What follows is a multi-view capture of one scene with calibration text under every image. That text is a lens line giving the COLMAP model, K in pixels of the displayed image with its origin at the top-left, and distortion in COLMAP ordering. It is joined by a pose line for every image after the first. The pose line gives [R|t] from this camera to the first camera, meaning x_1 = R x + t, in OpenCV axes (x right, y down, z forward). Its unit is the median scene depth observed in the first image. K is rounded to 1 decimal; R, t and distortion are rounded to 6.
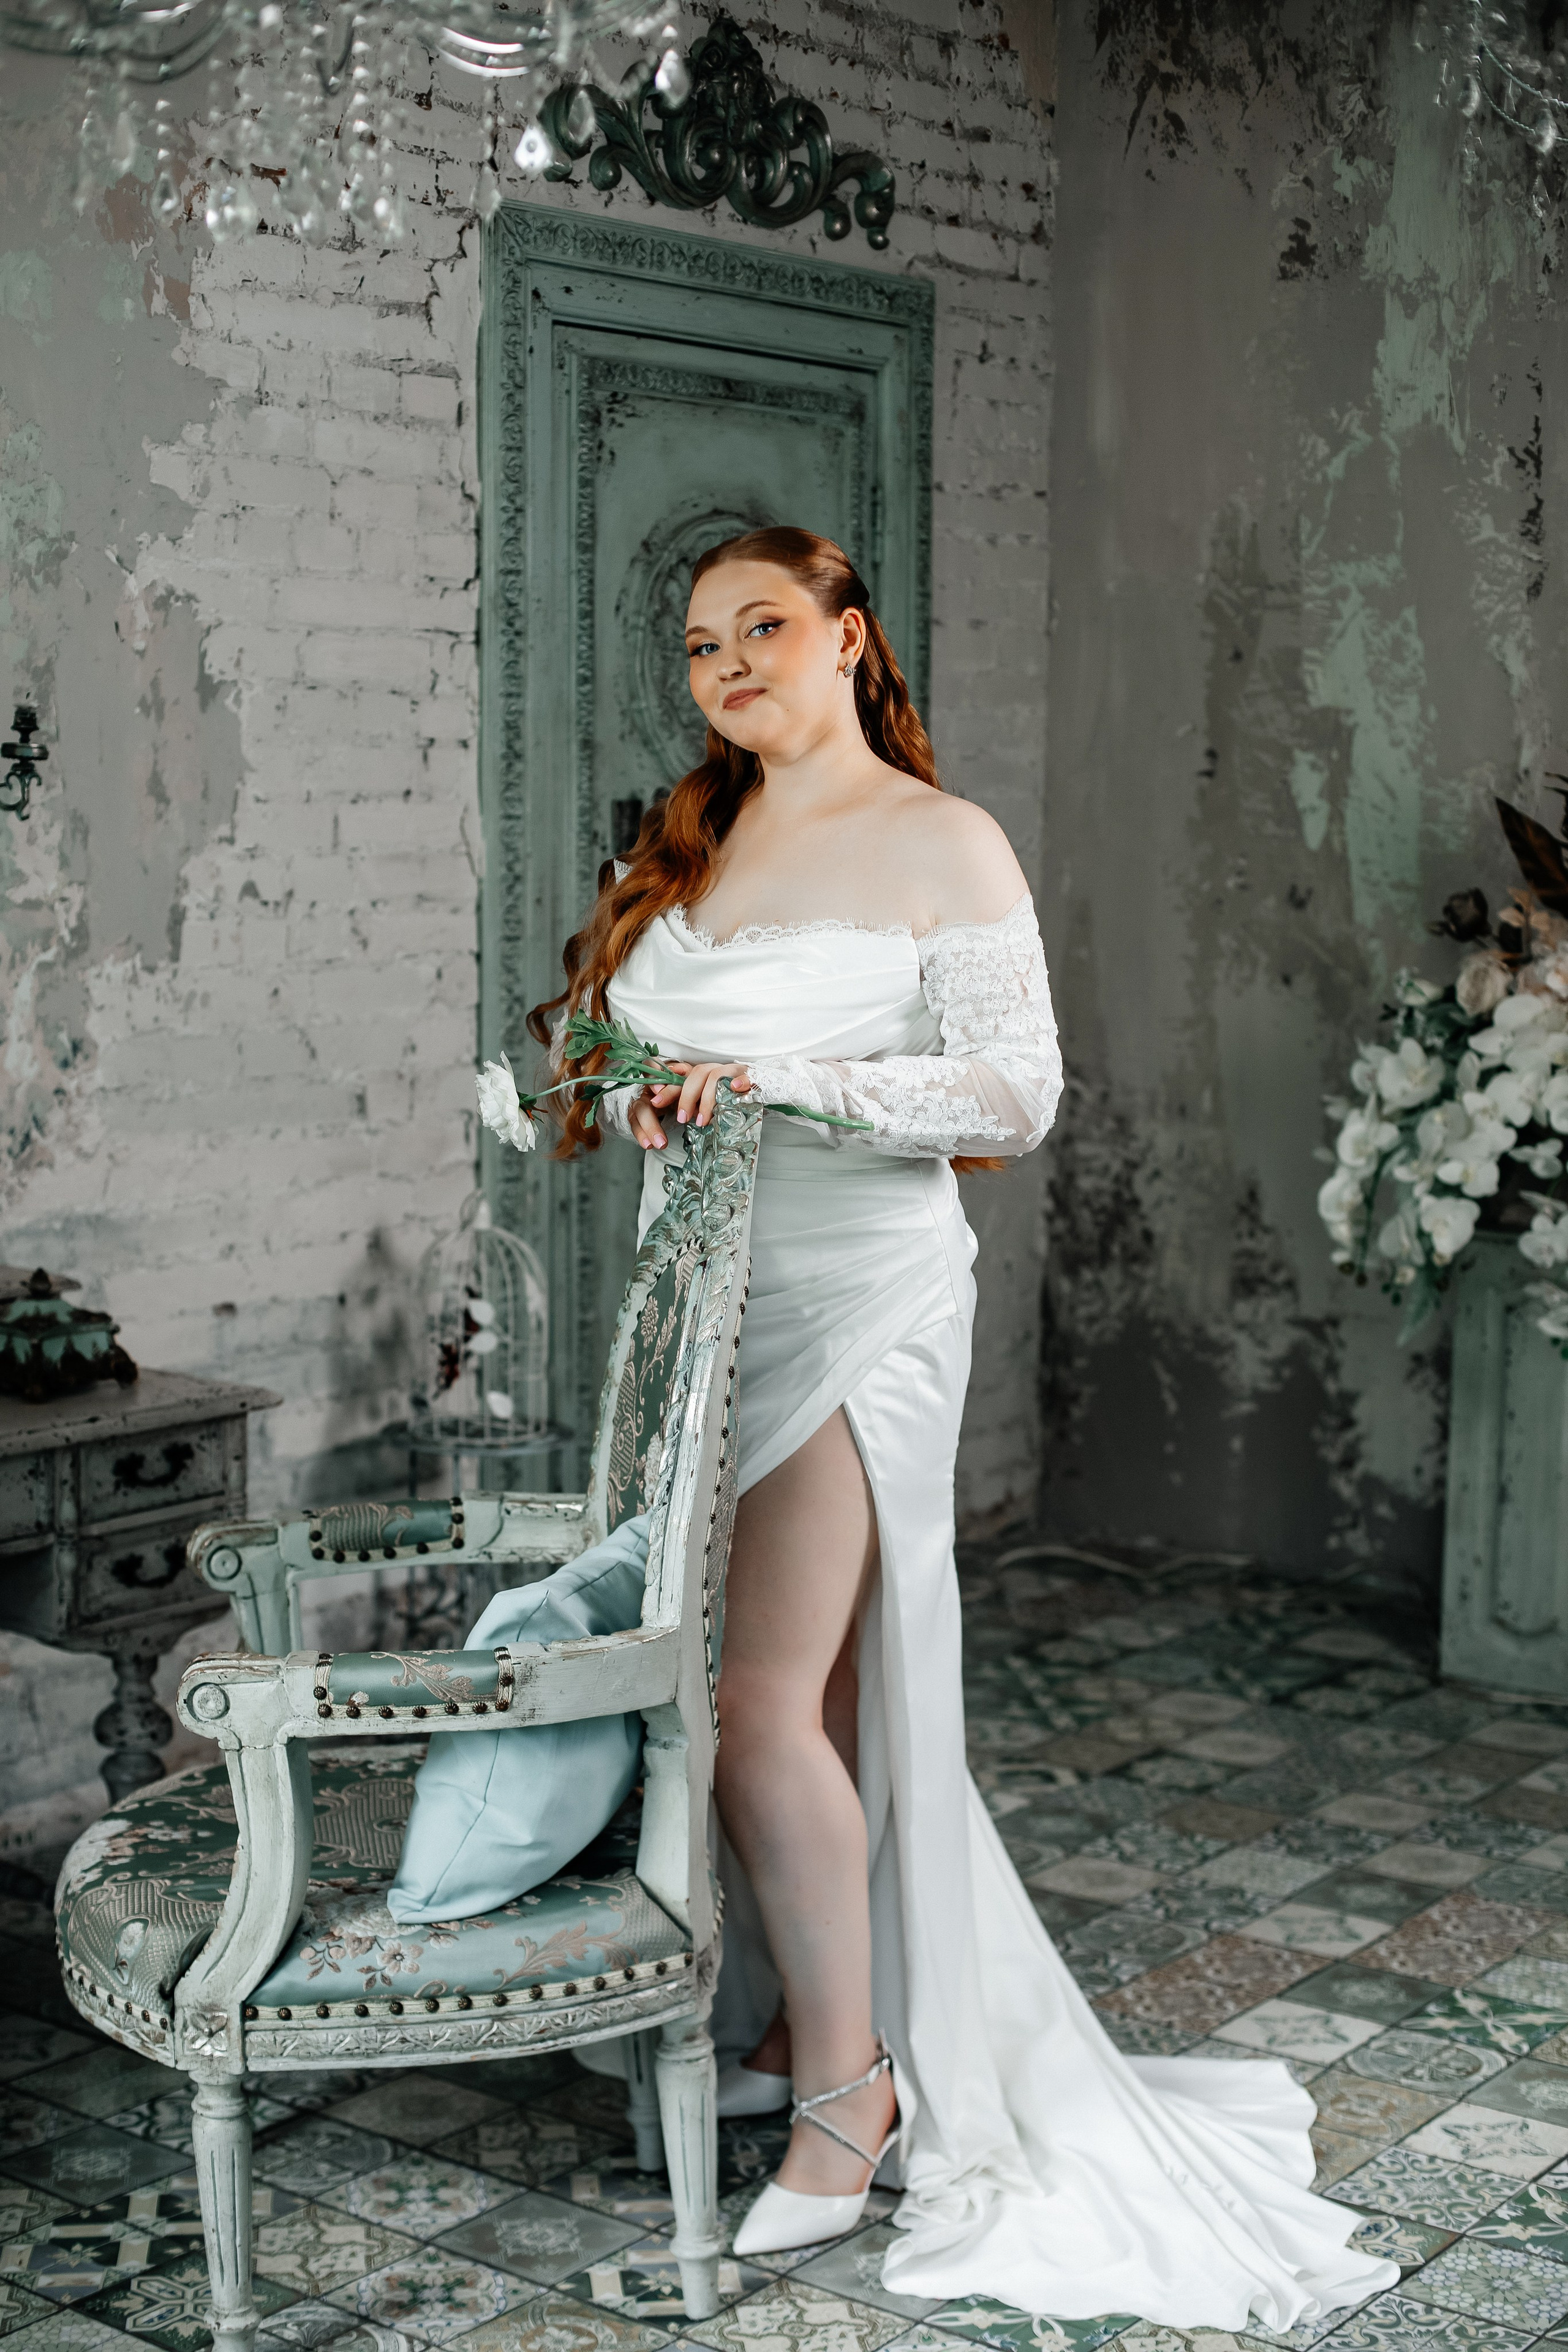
lens RADIAL K [[3418.4, 0, 772.4], [0, 3418.4, 1163.0], [0, 0, 1]] dist [-0.120545, 0.000000]
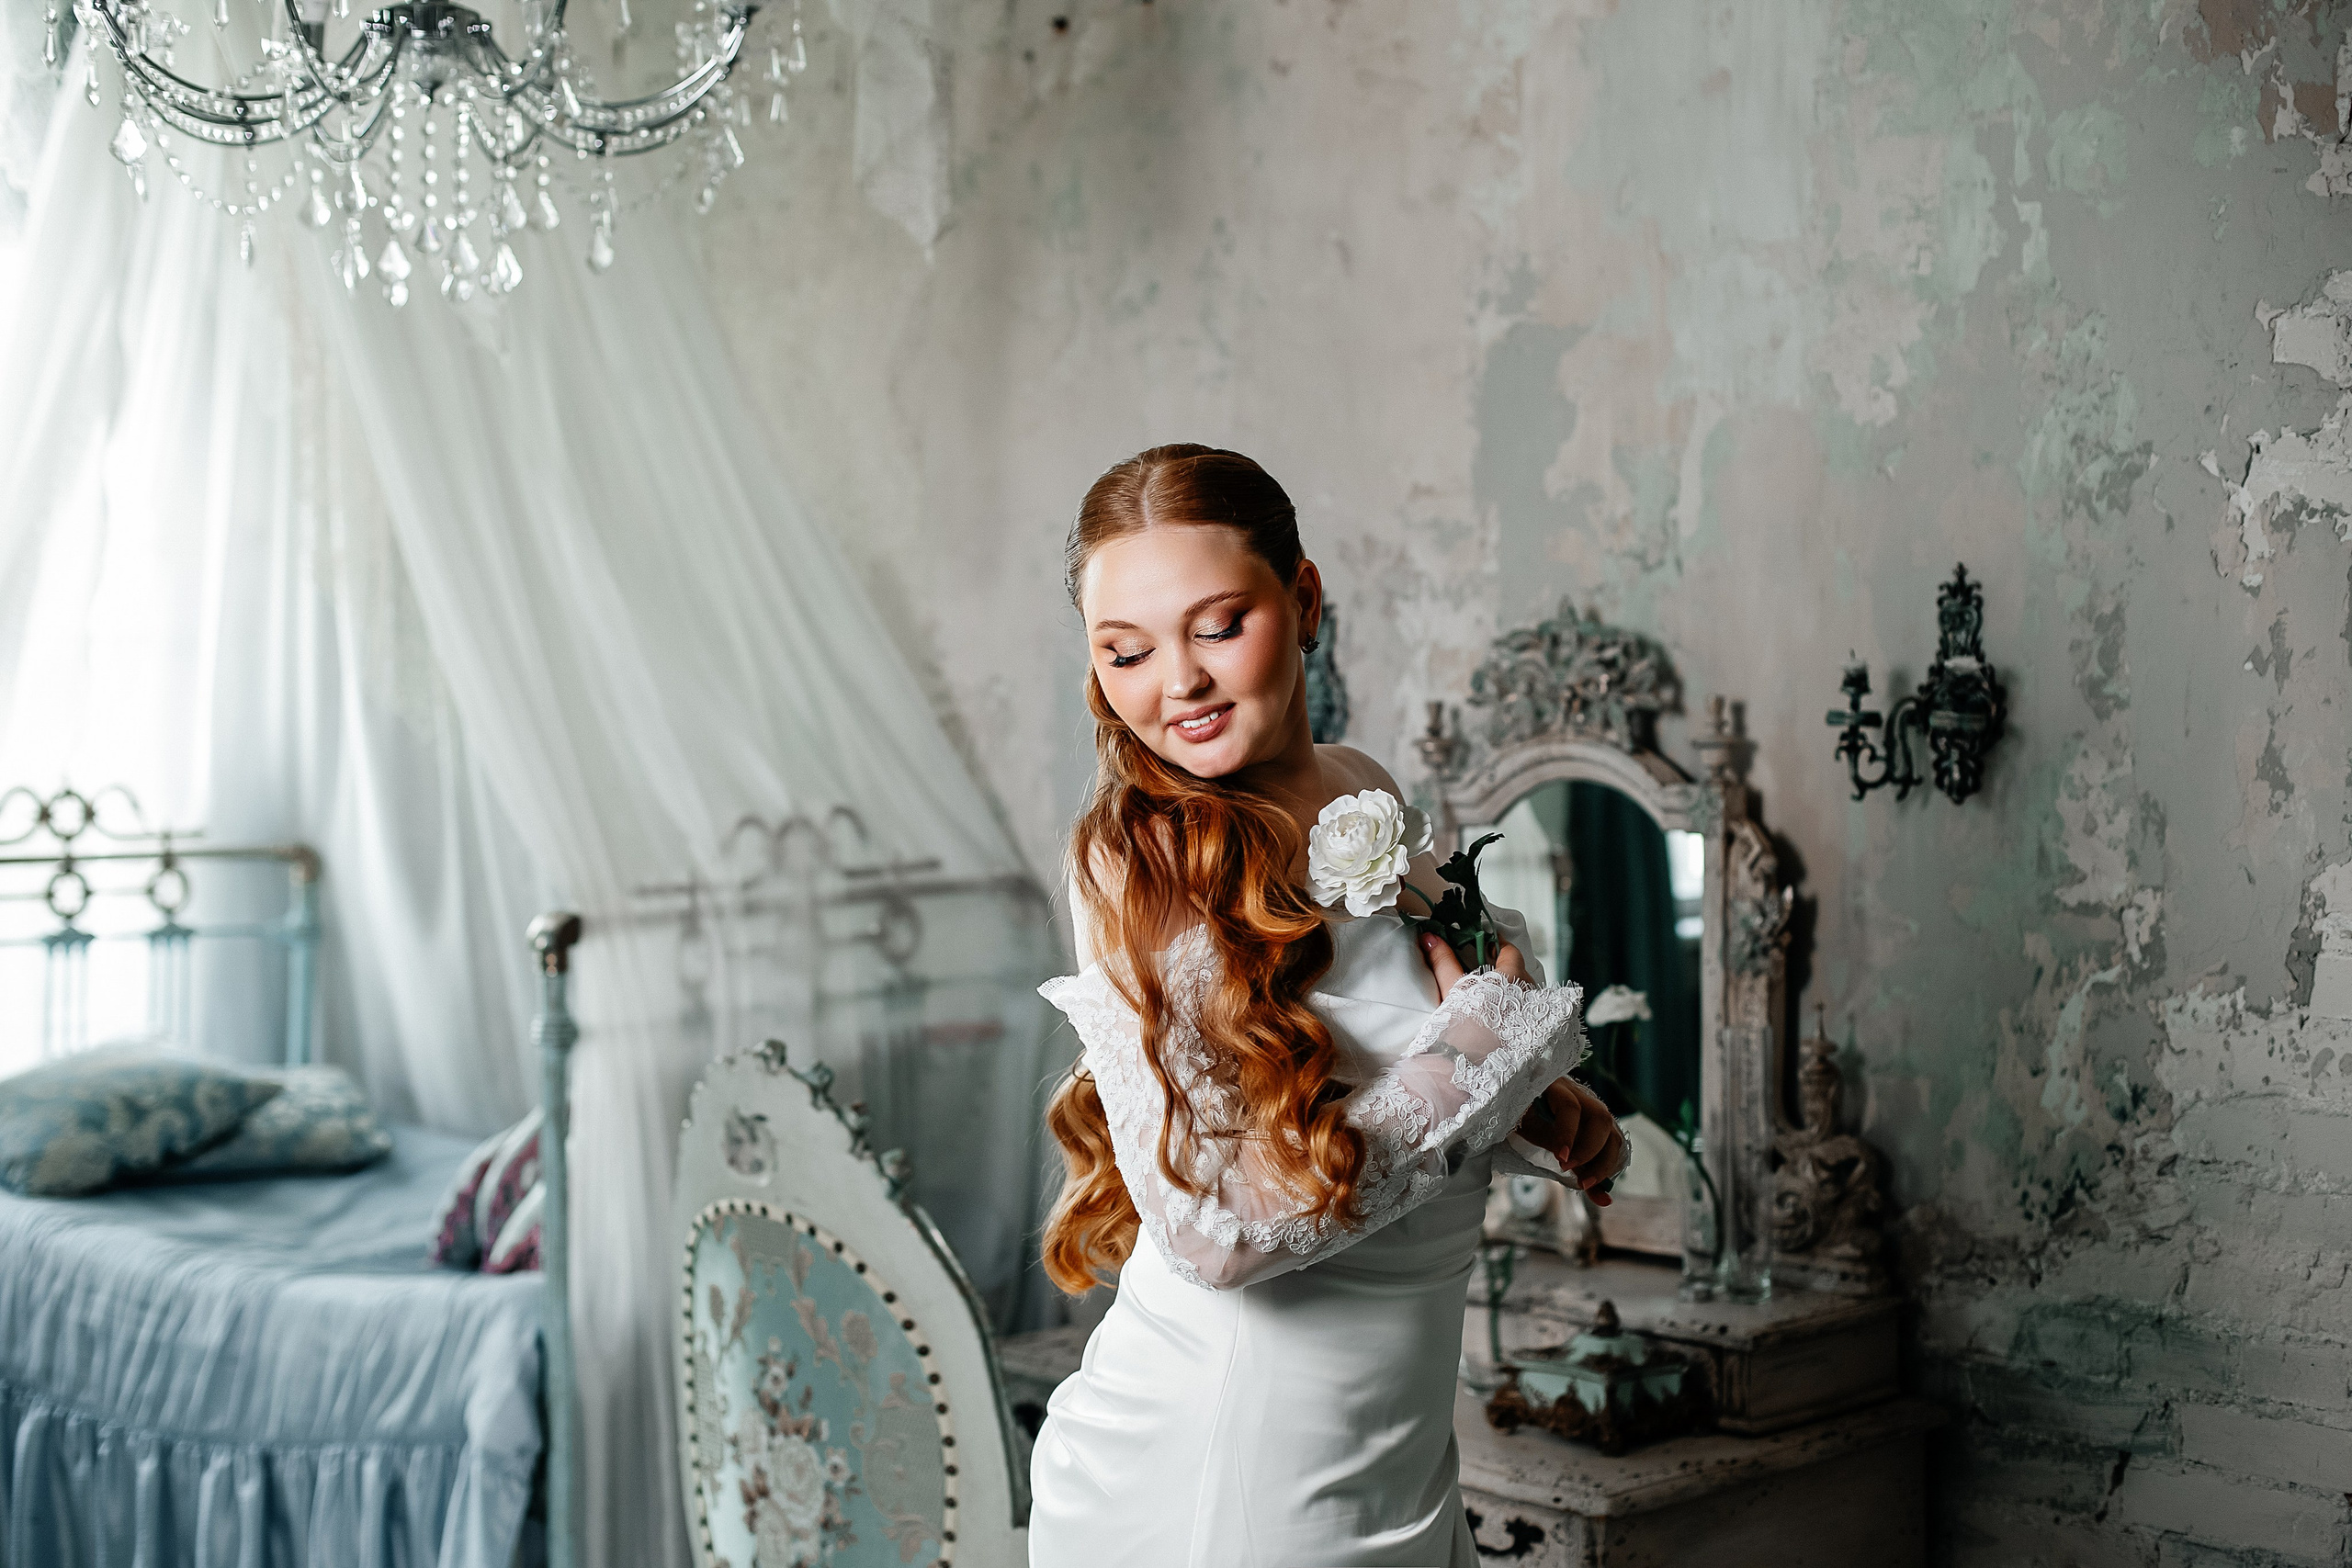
lens RADIAL K [[3418.1, 0, 1191.0], [0, 3418.1, 775.2], [0, 0, 1]] dist [-0.120545, 0.000000]
pose [[-0.184723, 0.021185, -0.982562, 0.591763], [-0.112216, 0.992774, 0.042502, -0.114646], [0.976363, 0.118111, -0.181011, 0.908774]]
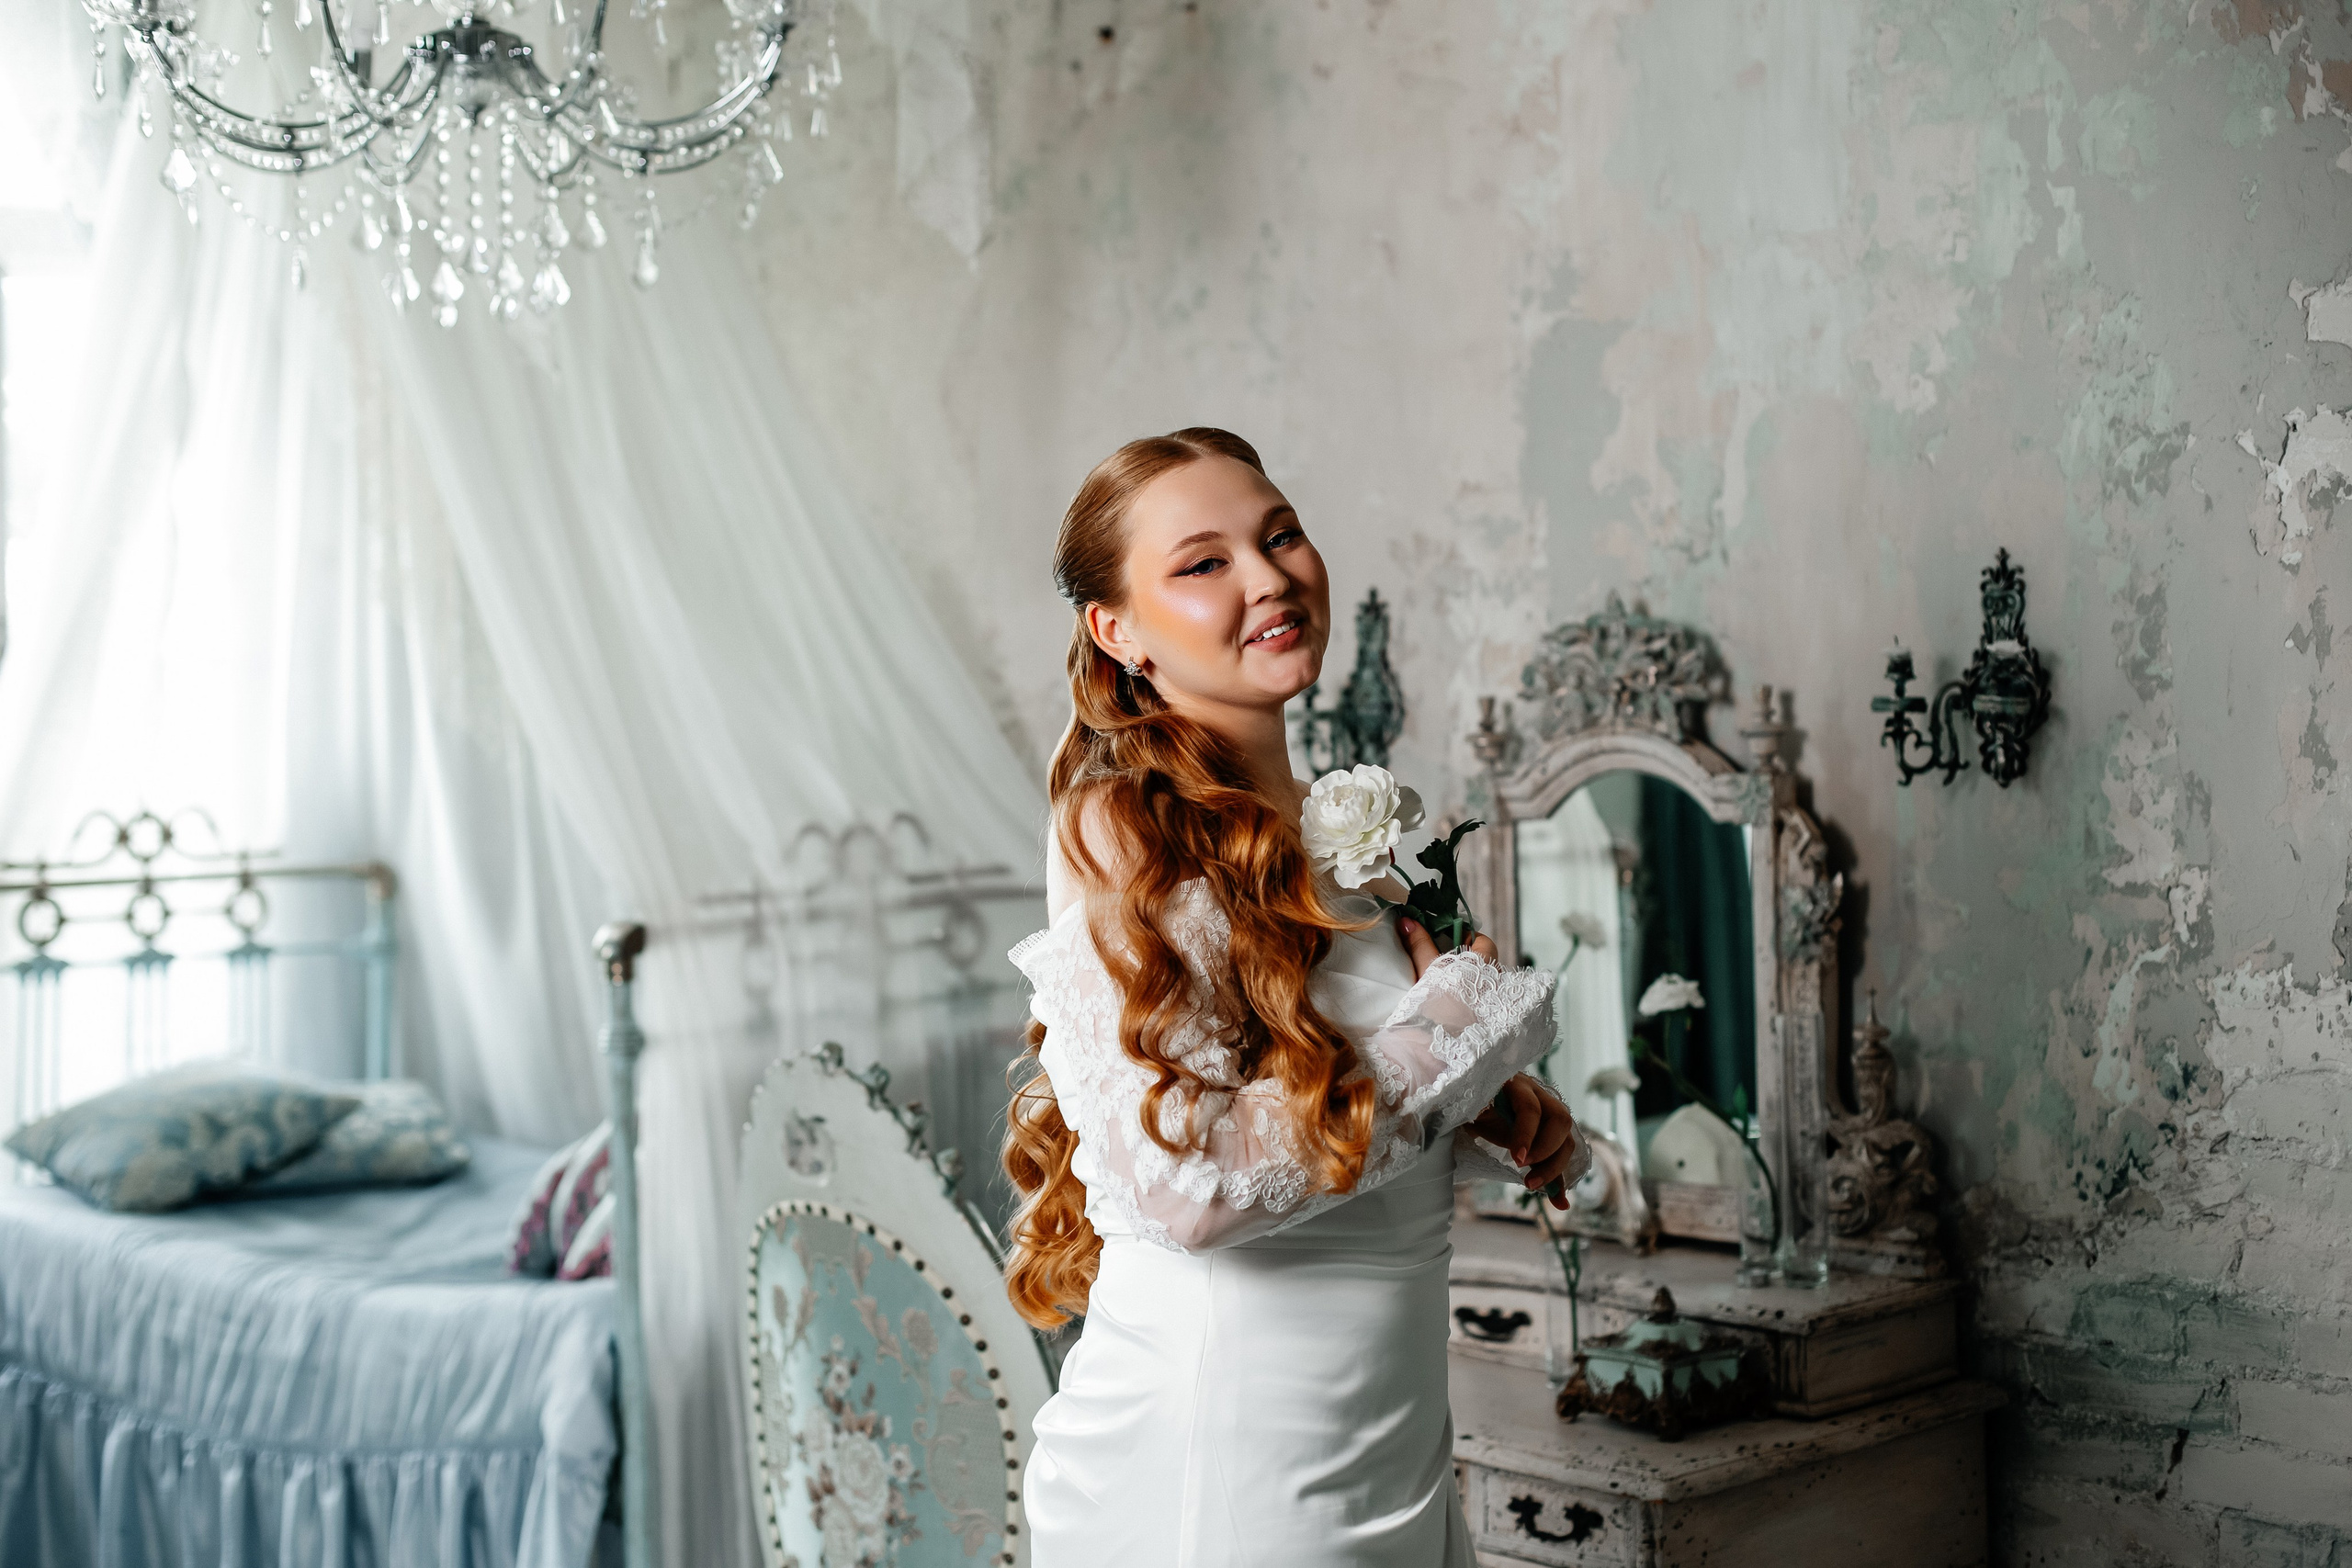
lens RADIAL K [[3418.1, 0, 1188.5], [0, 3418.1, 774.6], [0, 0, 1]] dist [-0.120545, 0.000000]
pose [[-0.211108, 0.022745, -0.977198, 0.597667], [-0.091599, 0.994869, 0.042945, -0.113997], [0.973161, 0.098577, -0.207942, 0.919899]]
